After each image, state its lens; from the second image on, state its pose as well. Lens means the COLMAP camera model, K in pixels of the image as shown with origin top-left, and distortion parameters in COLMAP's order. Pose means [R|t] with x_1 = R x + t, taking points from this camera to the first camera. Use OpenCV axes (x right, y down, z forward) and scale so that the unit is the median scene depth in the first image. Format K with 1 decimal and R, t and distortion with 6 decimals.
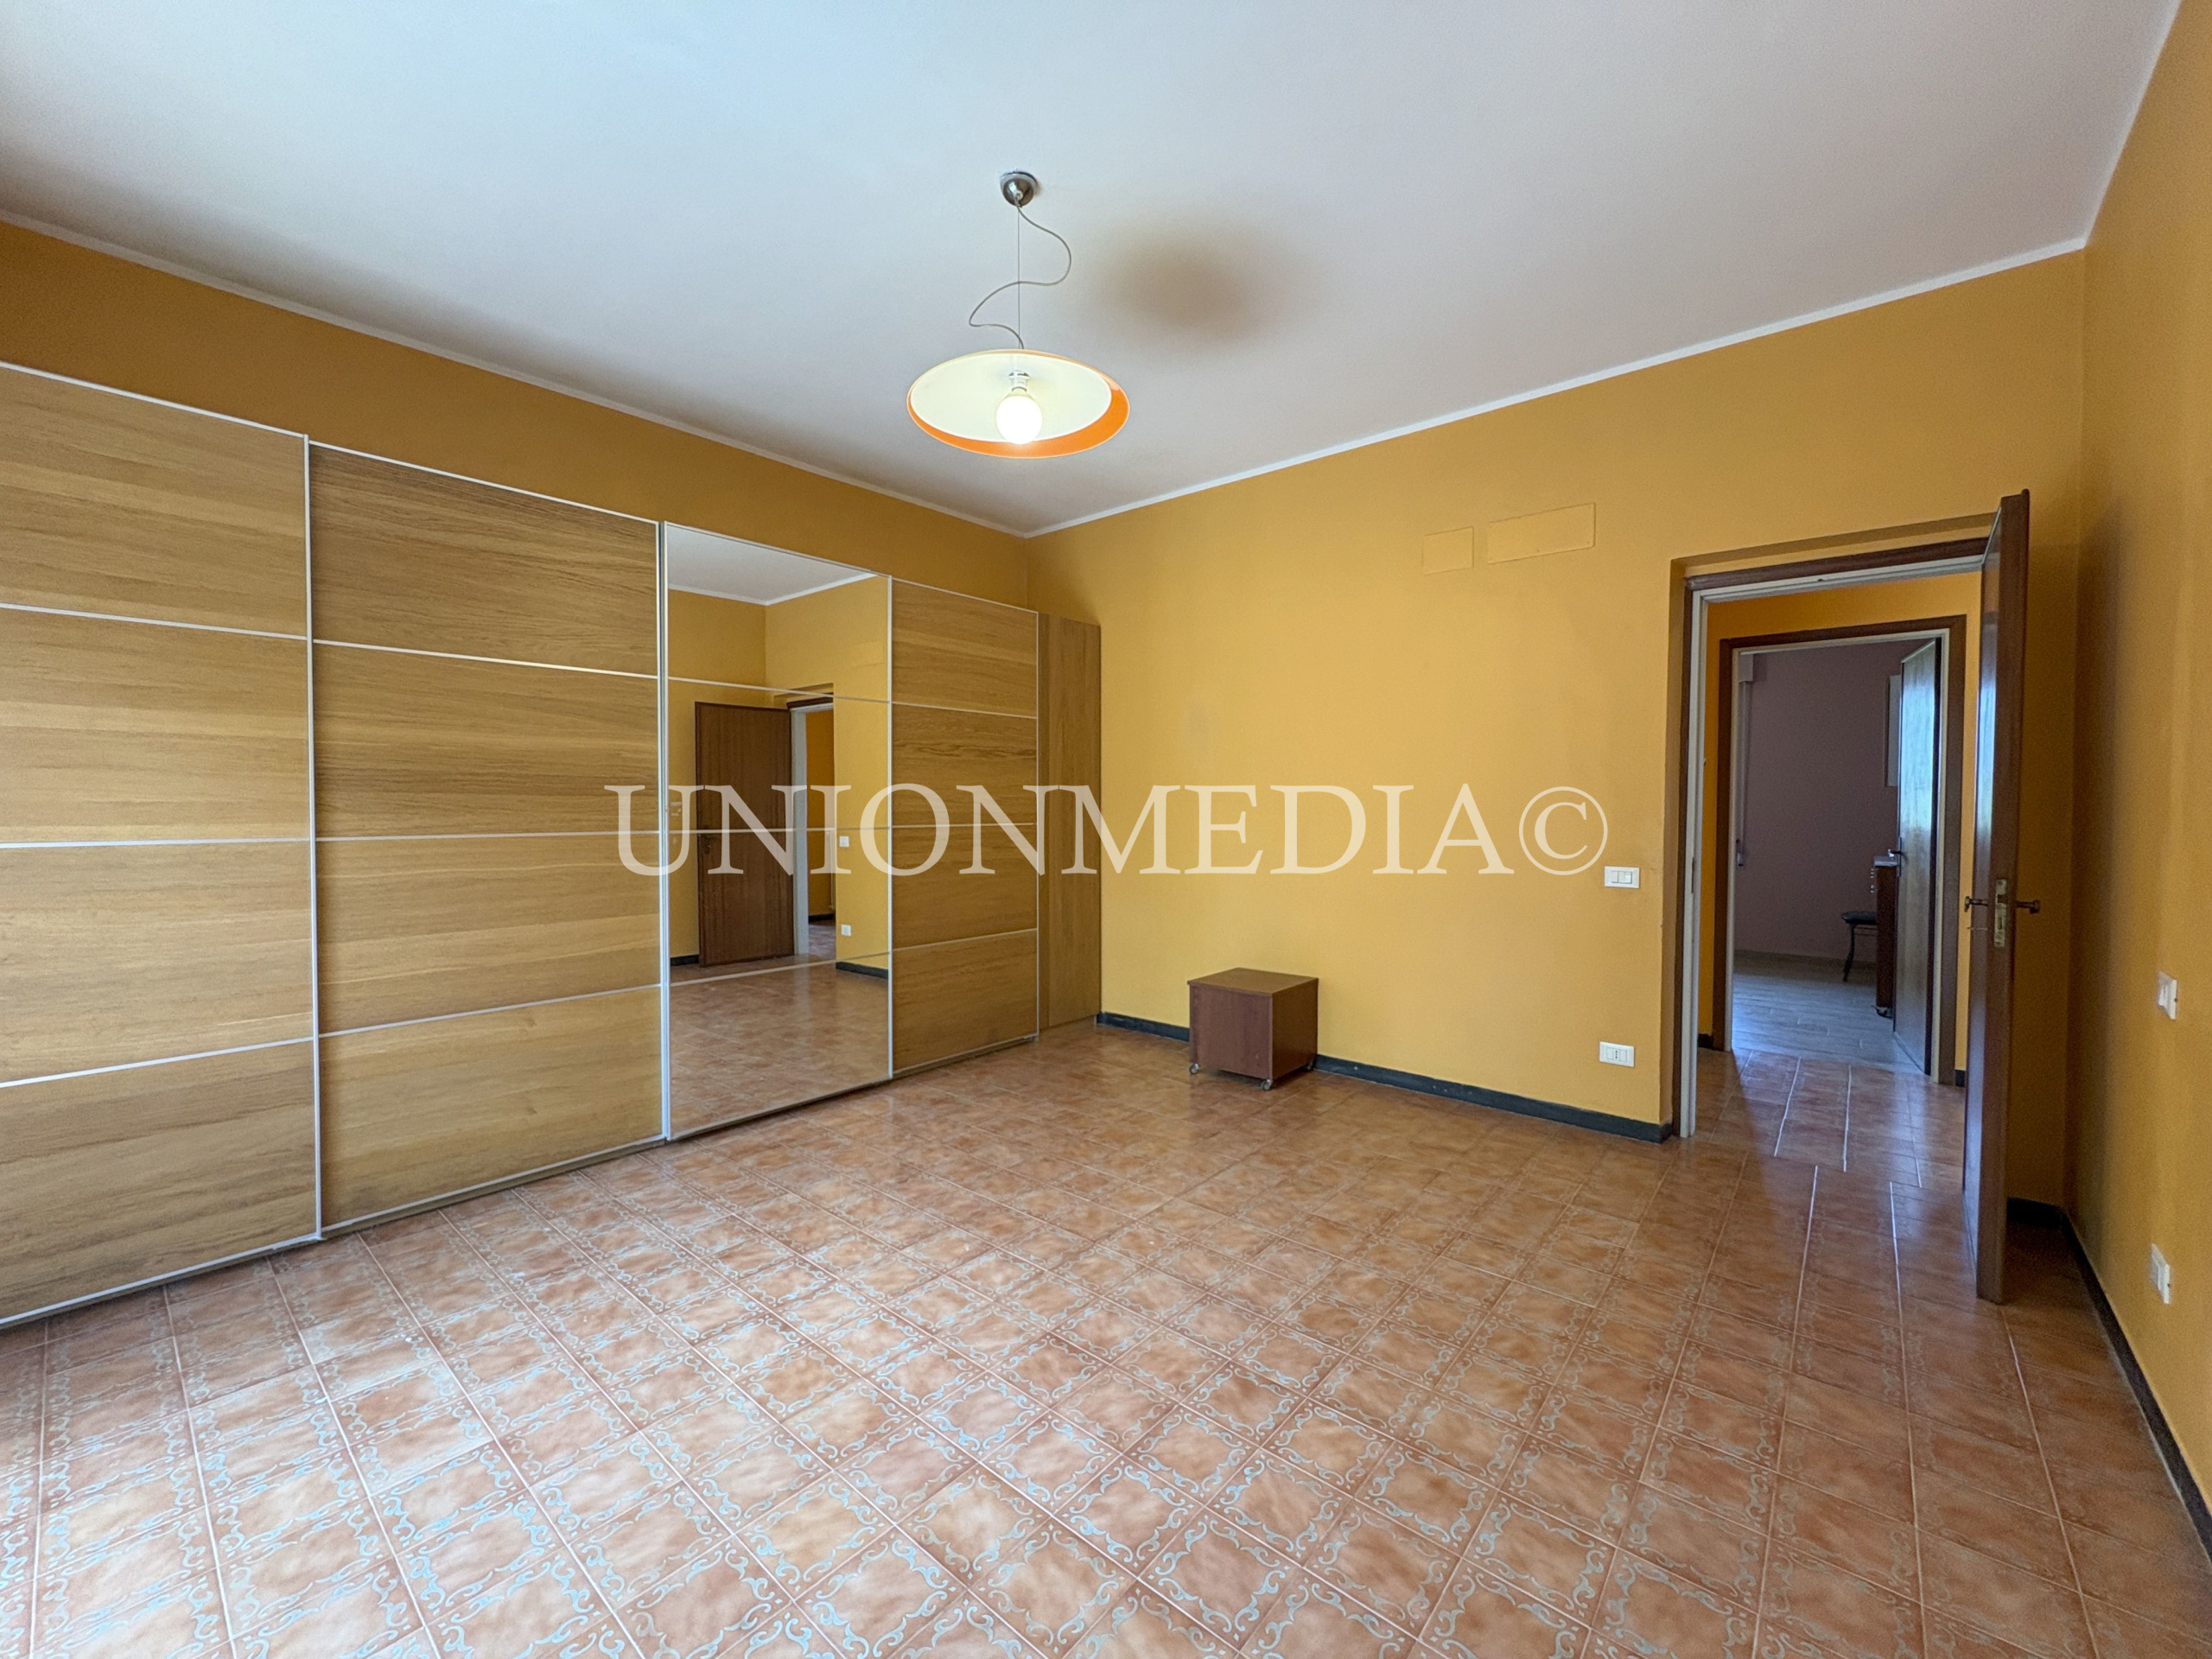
lens RADIAL K [[882.4, 0, 1109.1], [0, 882.4, 830.9], [0, 0, 1]] dist [0.000769, 0.000593]
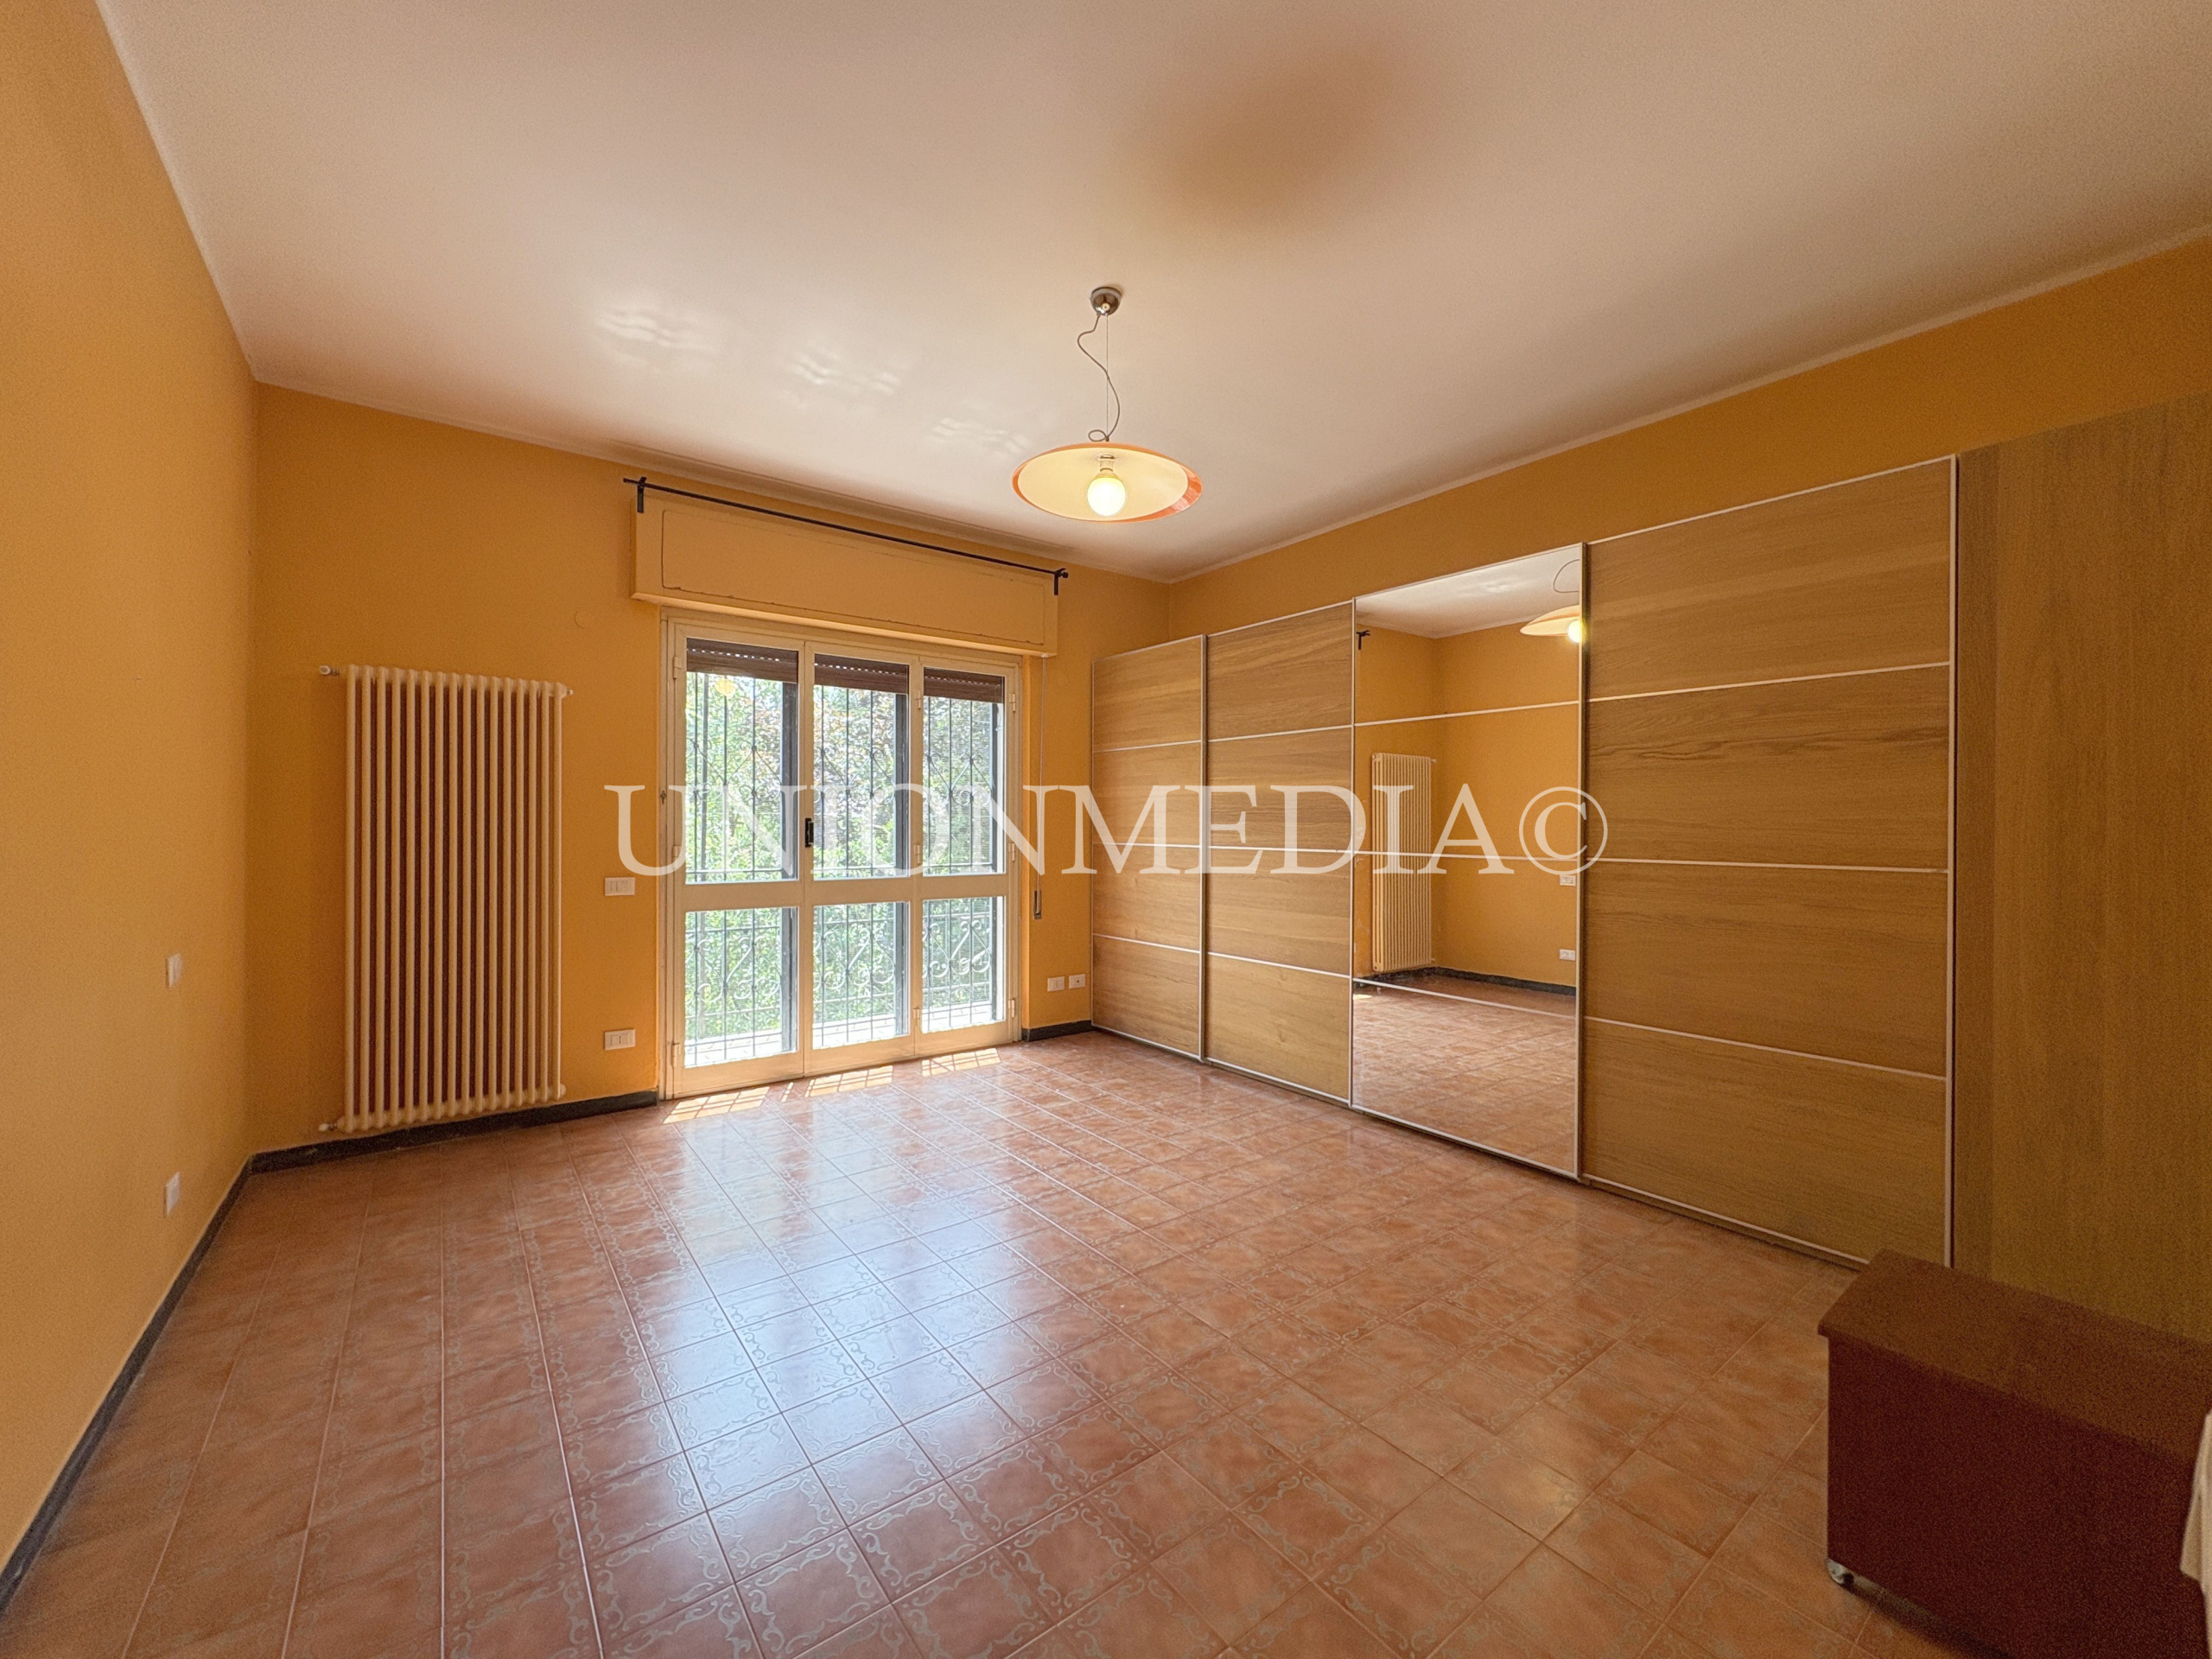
lens RADIAL K [[882.4, 0, 1106.1], [0, 882.4, 830.9], [0, 0, 1]] dist [0.000769, 0.000593]
pose [[-0.215857, 0.002990, -0.976420, 0.855647], [-0.035413, 0.999313, 0.010889, -0.032597], [0.975783, 0.036928, -0.215603, 1.051335]]
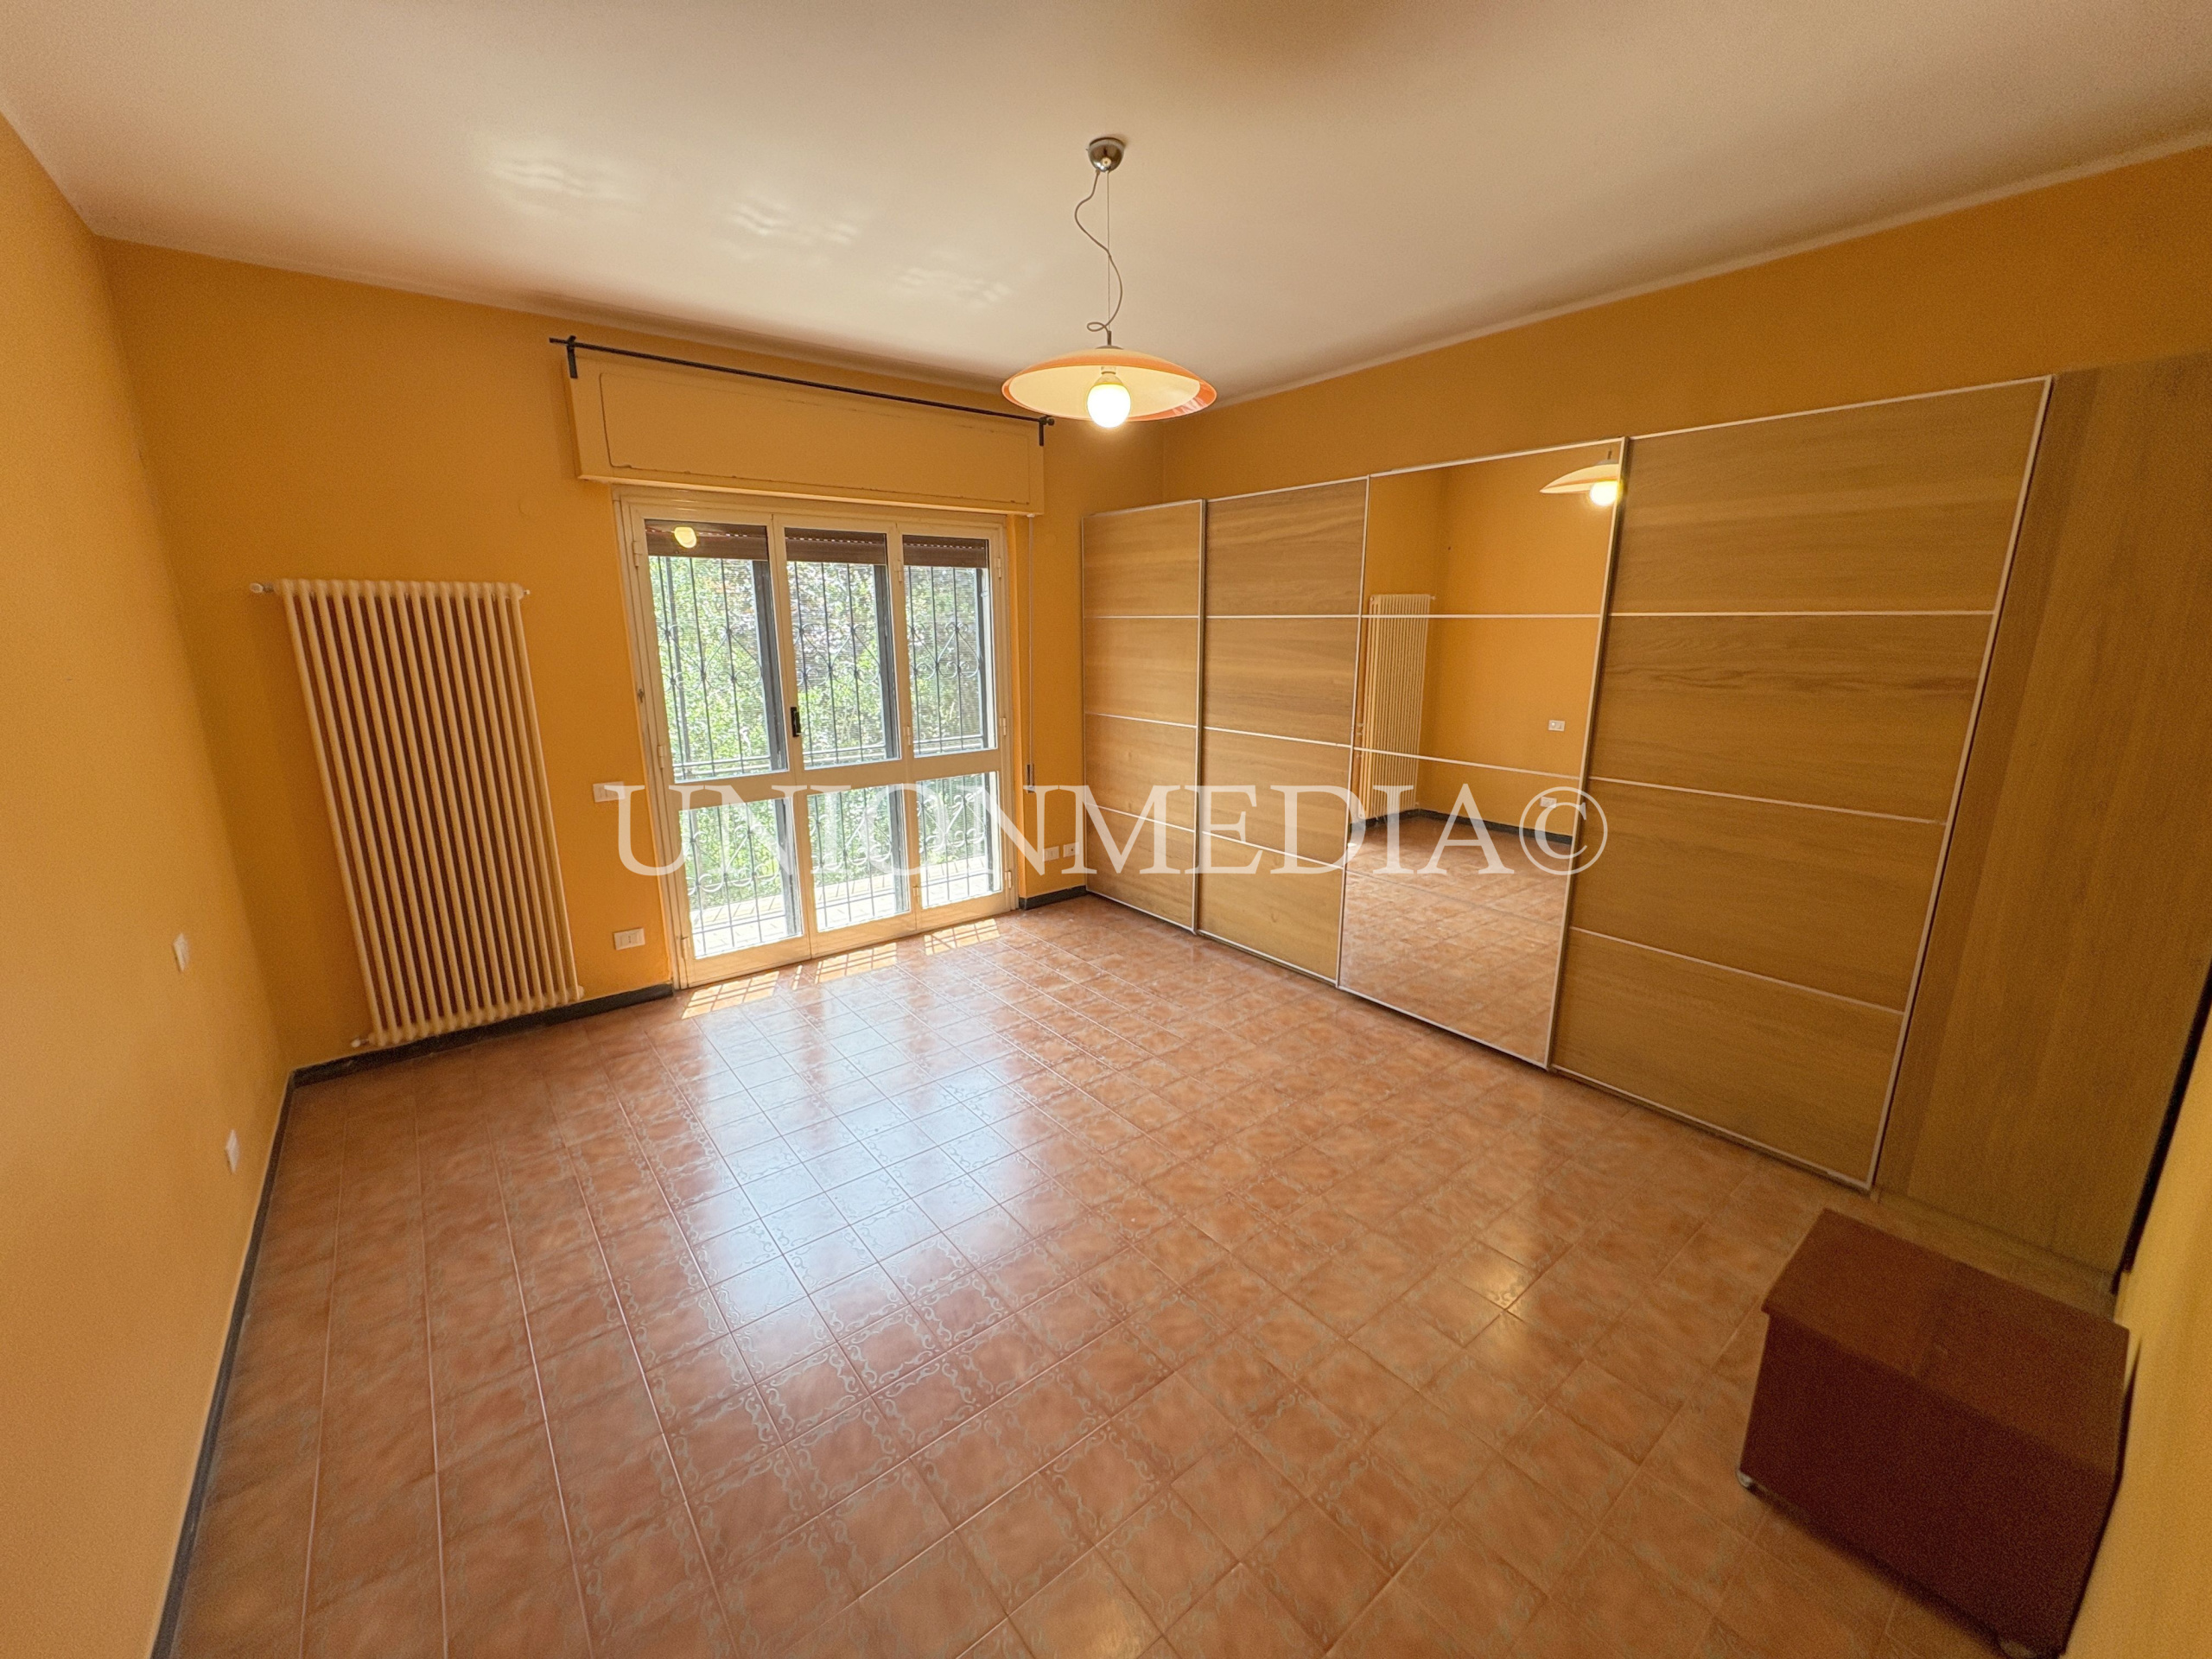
lens RADIAL K [[882.4, 0, 1106.2], [0, 882.4, 830.9], [0, 0, 1]] dist [0.000769, 0.000593]
pose [[-0.192701, 0.228830, -0.954203, 0.831552], [-0.026436, 0.970865, 0.238164, -0.187630], [0.980901, 0.071120, -0.181037, 1.013735]]
